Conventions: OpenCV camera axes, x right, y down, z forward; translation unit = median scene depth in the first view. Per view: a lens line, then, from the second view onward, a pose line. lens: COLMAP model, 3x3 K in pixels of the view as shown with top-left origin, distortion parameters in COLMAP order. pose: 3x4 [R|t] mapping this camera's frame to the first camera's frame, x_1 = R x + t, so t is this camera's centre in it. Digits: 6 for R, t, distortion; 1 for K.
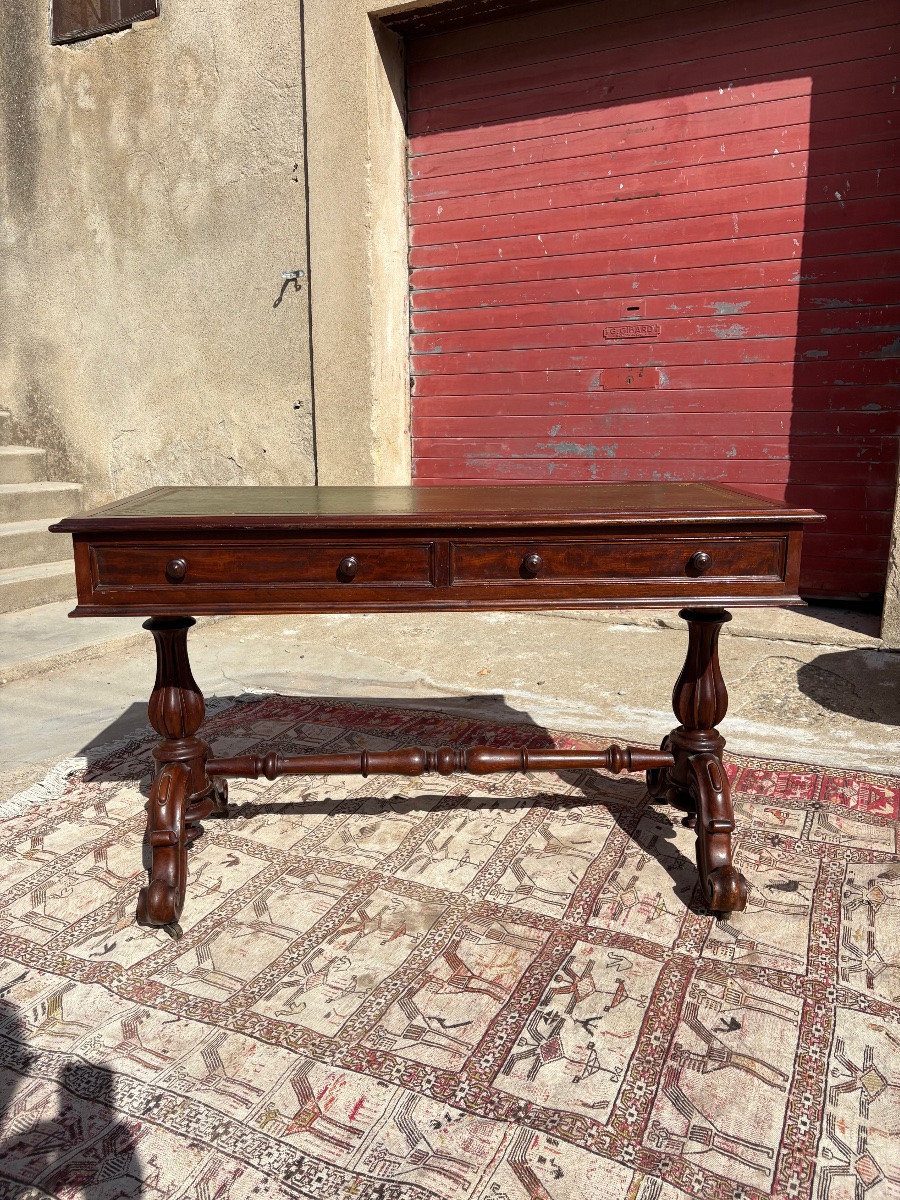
lens RADIAL K [[911.8, 0, 446.2], [0, 911.8, 601.3], [0, 0, 1]] dist [0.035113, -0.030942]
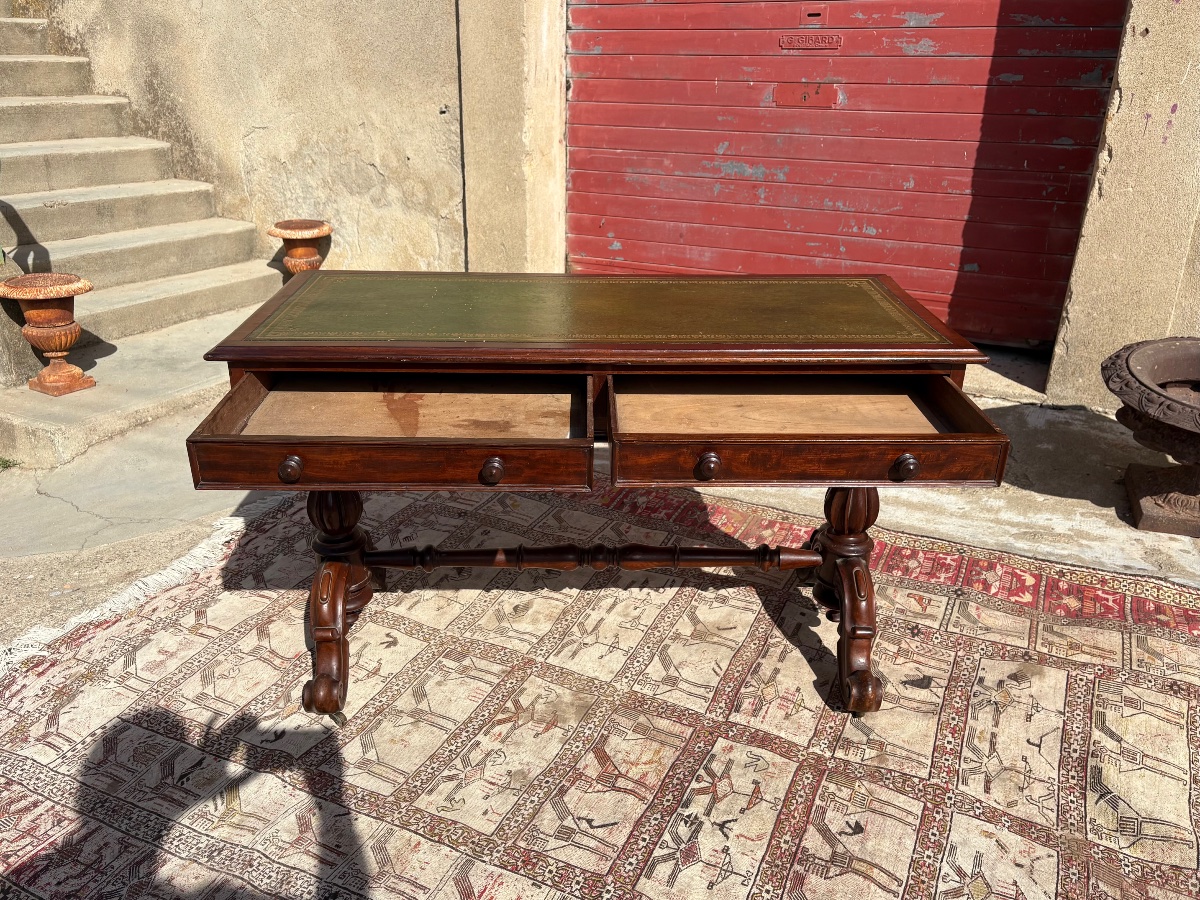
lens RADIAL K [[958.3, 0, 599.9], [0, 958.3, 446.9], [0, 0, 1]] dist [0.025788, -0.007148]
pose [[0.999769, 0.021048, 0.004386, -0.005622], [-0.021496, 0.982198, 0.186615, -0.139977], [-0.000380, -0.186667, 0.982423, -0.029011]]
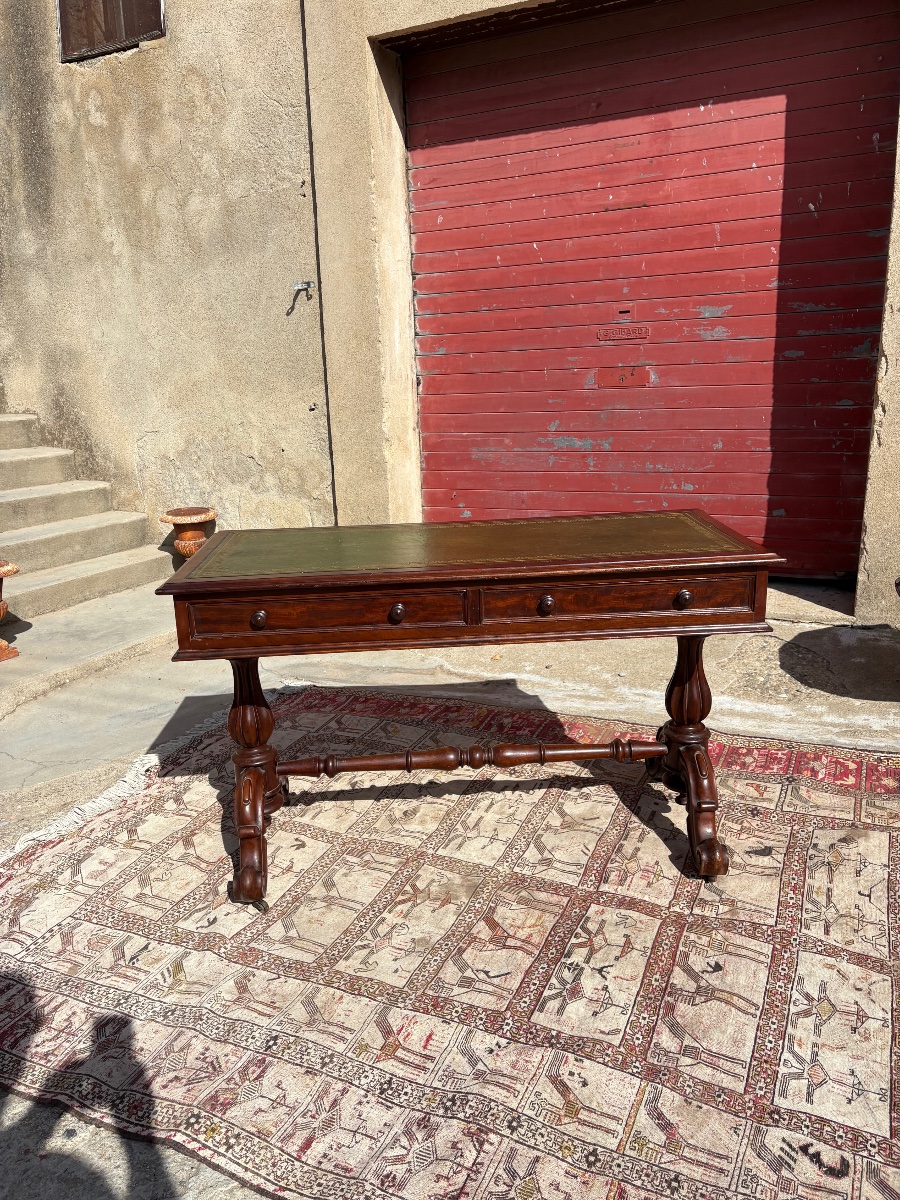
lens RADIAL K [[913.5, 0, 445.2], [0, 913.5, 597.4], [0, 0, 1]] dist [0.023677, -0.003301]
pose [[0.999458, -0.032925, 0.000793, -0.033728], [0.032839, 0.998093, 0.052265, -0.092773], [-0.002512, -0.052211, 0.998633, -0.173422]]
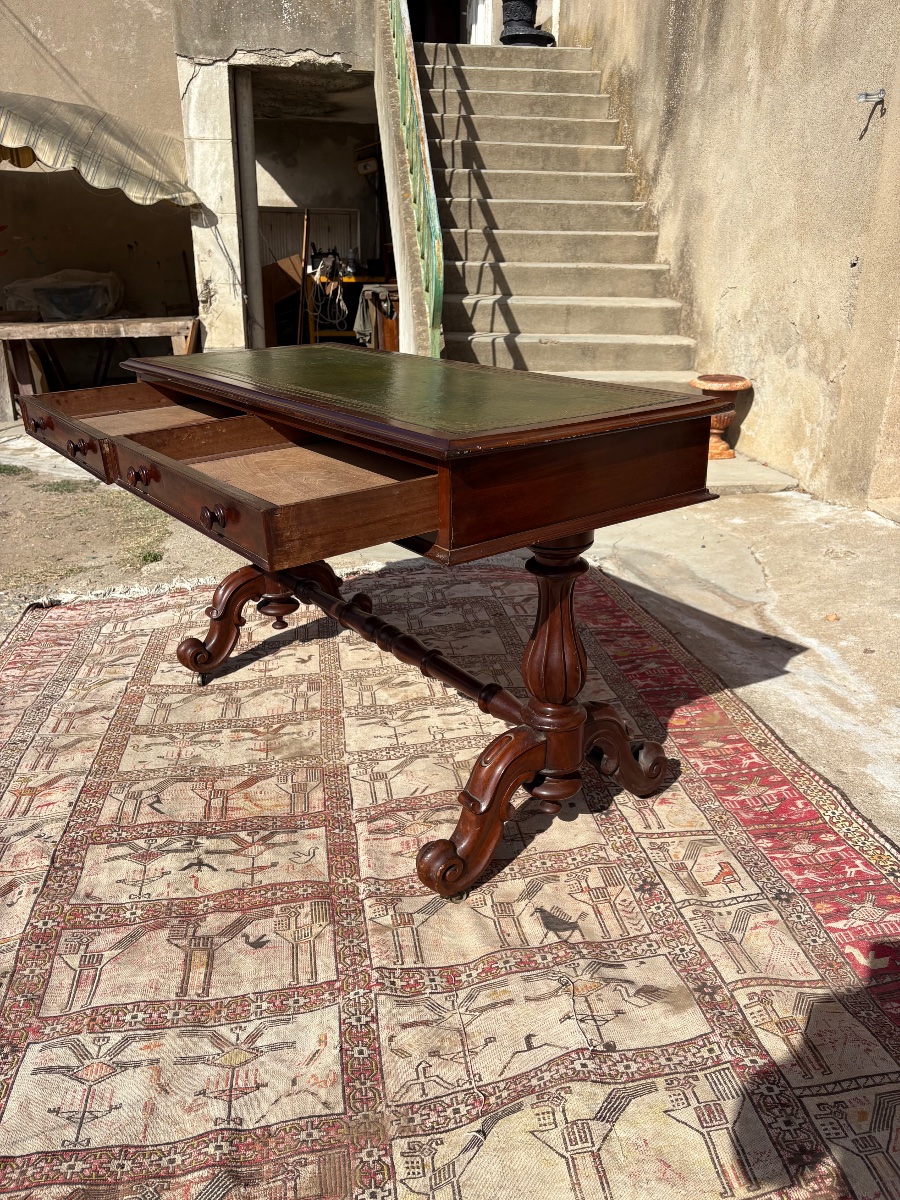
lens RADIAL K [[915.0, 0, 450.0], [0, 915.0, 600.0], [0, 0, 1]] dist [0.024215, -0.003647]
pose [[0.569279, 0.295873, -0.767060, 0.786763], [-0.174129, 0.955224, 0.239221, -0.120125], [0.803493, -0.002617, 0.595309, 0.421393]]
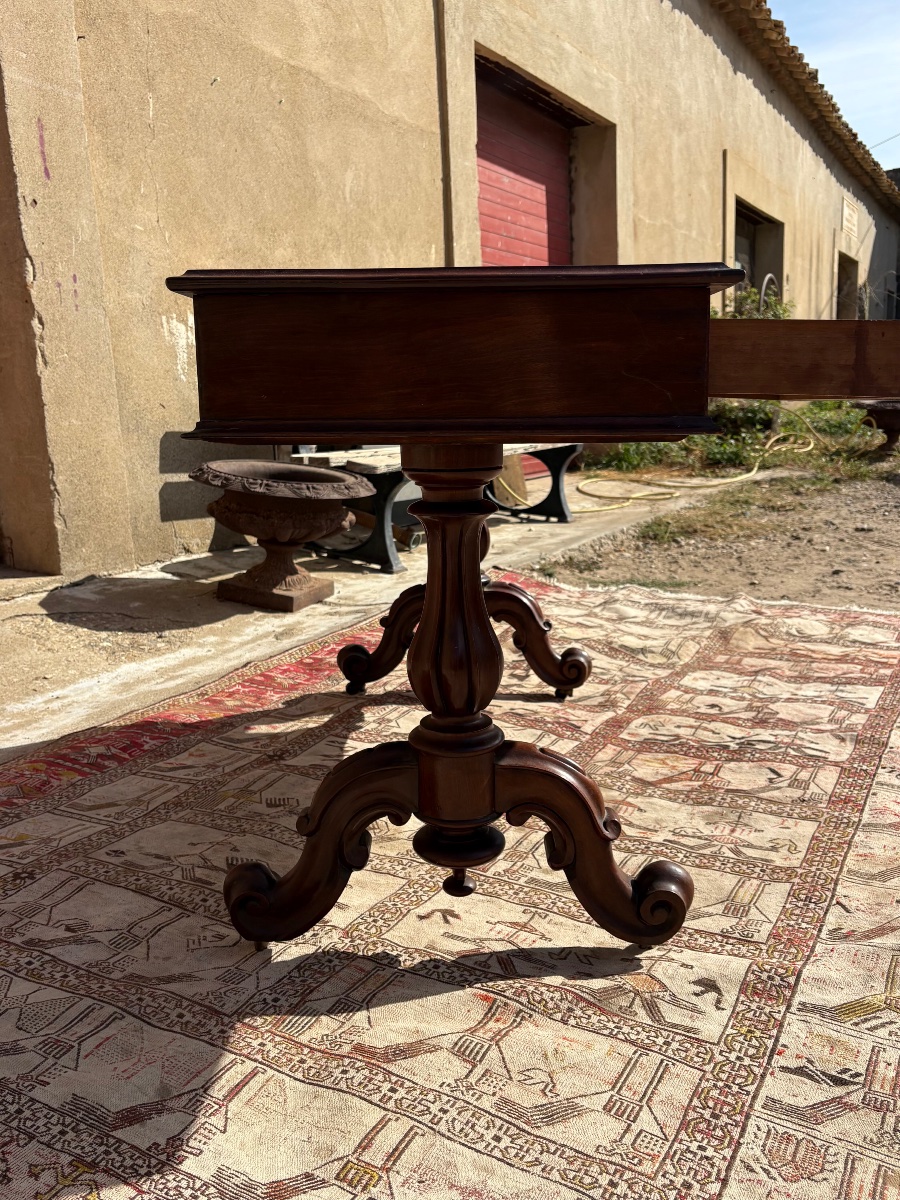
lens RADIAL K [[1018.0, 0, 455.7], [0, 1018.0, 596.6], [0, 0, 1]] dist [0.037649, -0.008767]
pose [[0.048816, -0.183514, 0.981804, -0.843027], [0.237201, 0.956985, 0.167081, -0.025953], [-0.970233, 0.224729, 0.090246, 0.872255]]
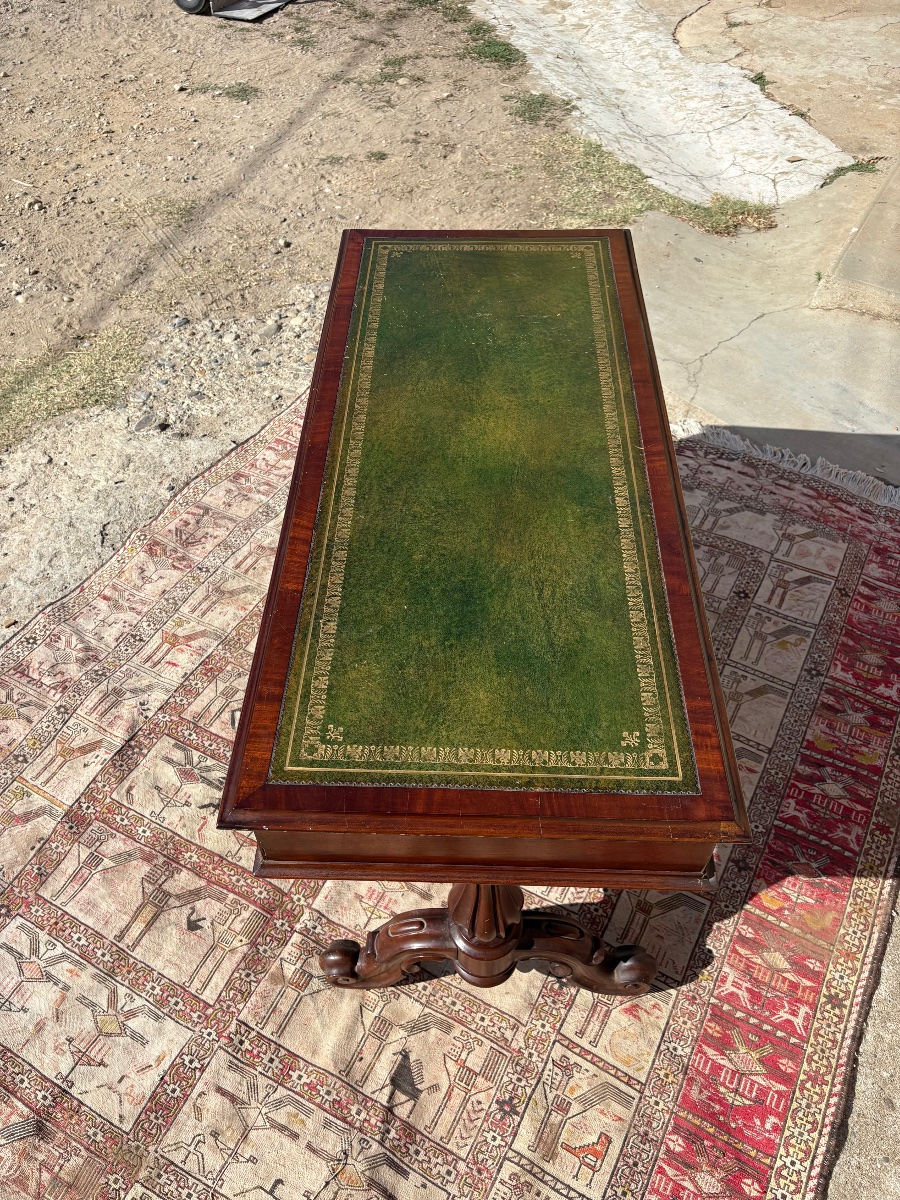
lens RADIAL K [[911.8, 0, 446.2], [0, 911.8, 601.3], [0, 0, 1]] dist [0.035113, -0.030942]
pose [[-0.057519, 0.764007, -0.642639, 0.528706], [-0.200142, 0.621813, 0.757160, -0.534503], [0.978077, 0.172170, 0.117144, 0.806244]]
